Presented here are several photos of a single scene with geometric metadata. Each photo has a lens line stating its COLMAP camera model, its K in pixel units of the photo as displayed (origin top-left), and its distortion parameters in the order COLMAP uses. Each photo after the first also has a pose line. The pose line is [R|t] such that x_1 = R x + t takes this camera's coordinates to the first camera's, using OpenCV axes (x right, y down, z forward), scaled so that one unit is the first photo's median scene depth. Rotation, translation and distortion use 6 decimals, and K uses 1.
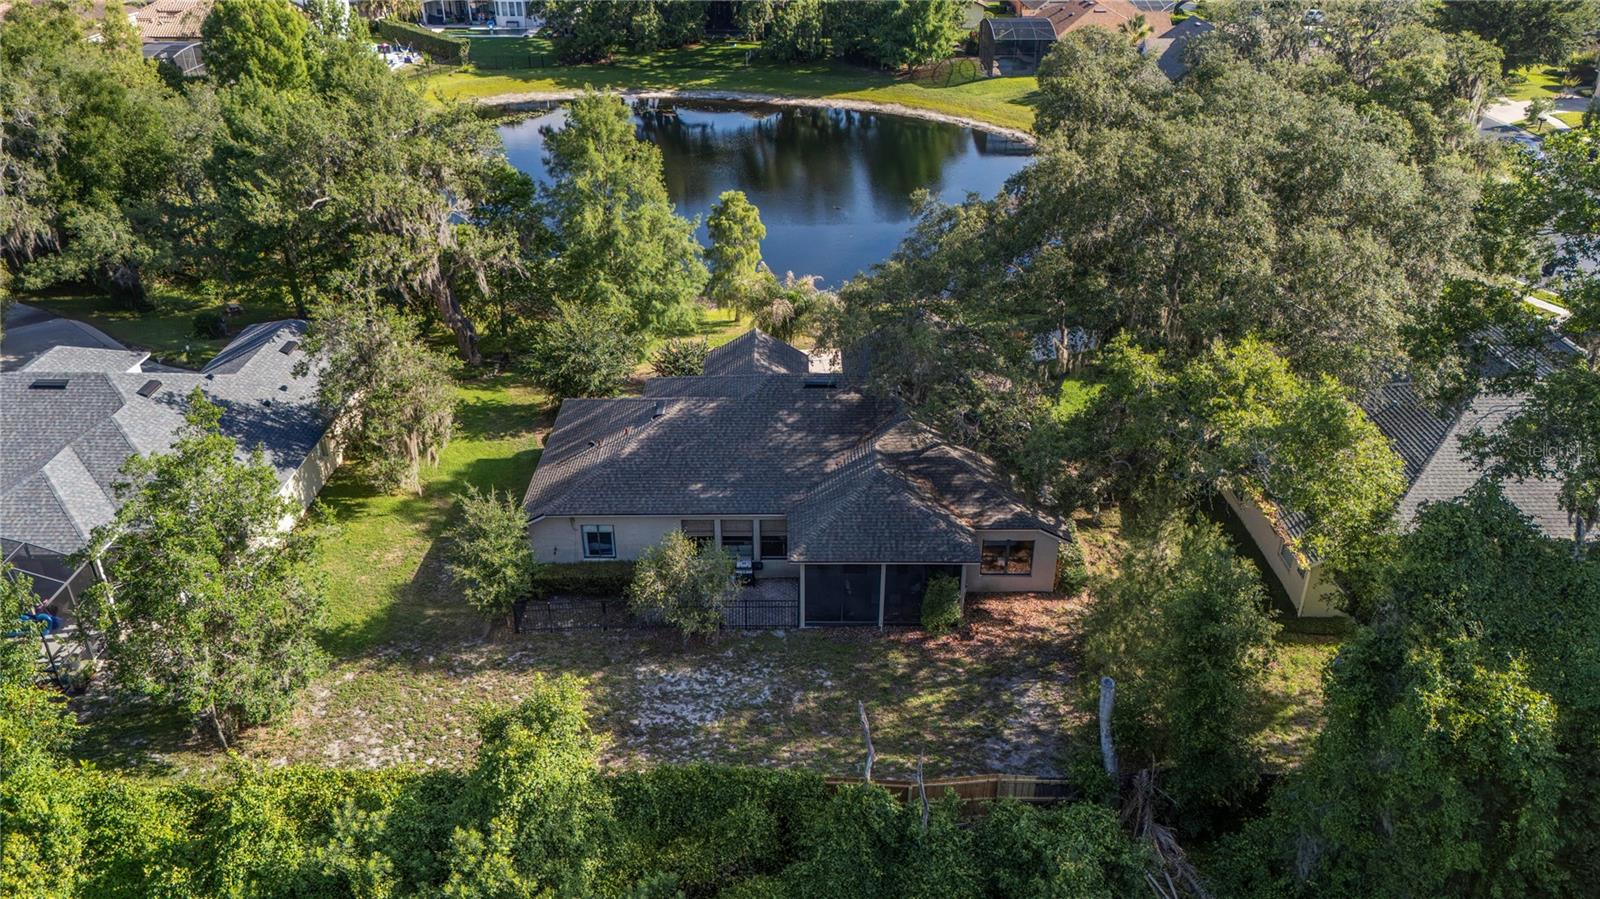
lens RADIAL K [[1171.7, 0, 796.7], [0, 1171.7, 483.0], [0, 0, 1]] dist [0.057221, -0.064721]
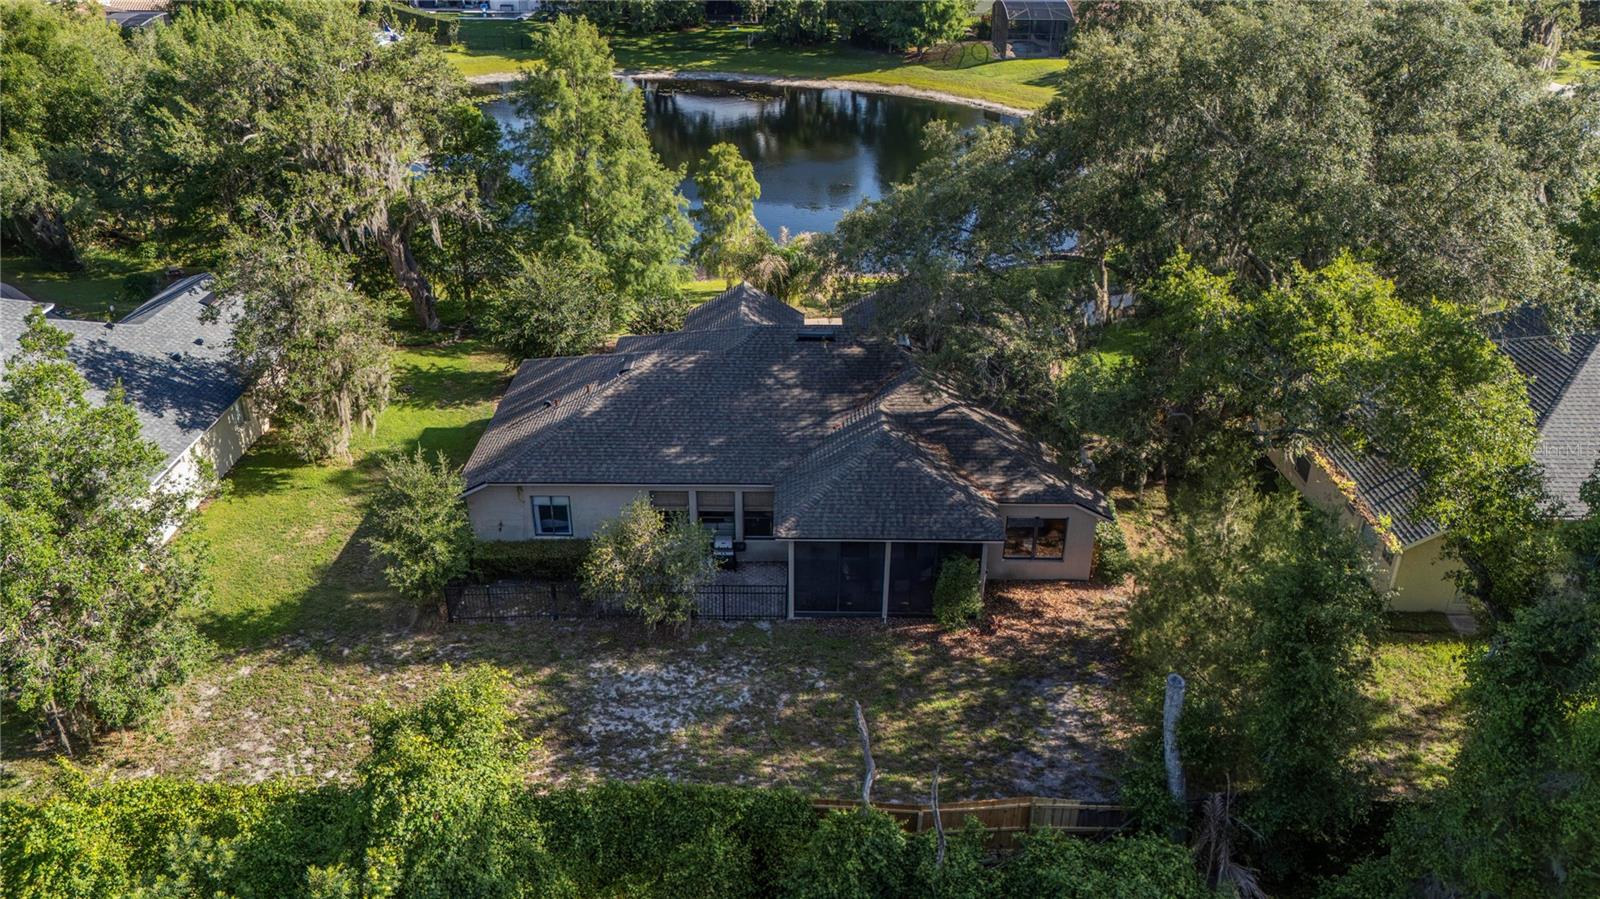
lens RADIAL K [[1171.7, 0, 796.7], [0, 1171.7, 483.0], [0, 0, 1]] dist [0.057221, -0.064721]
pose [[0.999955, 0.008639, -0.003884, 0.010929], [-0.008690, 0.999873, -0.013324, 0.036325], [0.003768, 0.013357, 0.999904, 0.155024]]
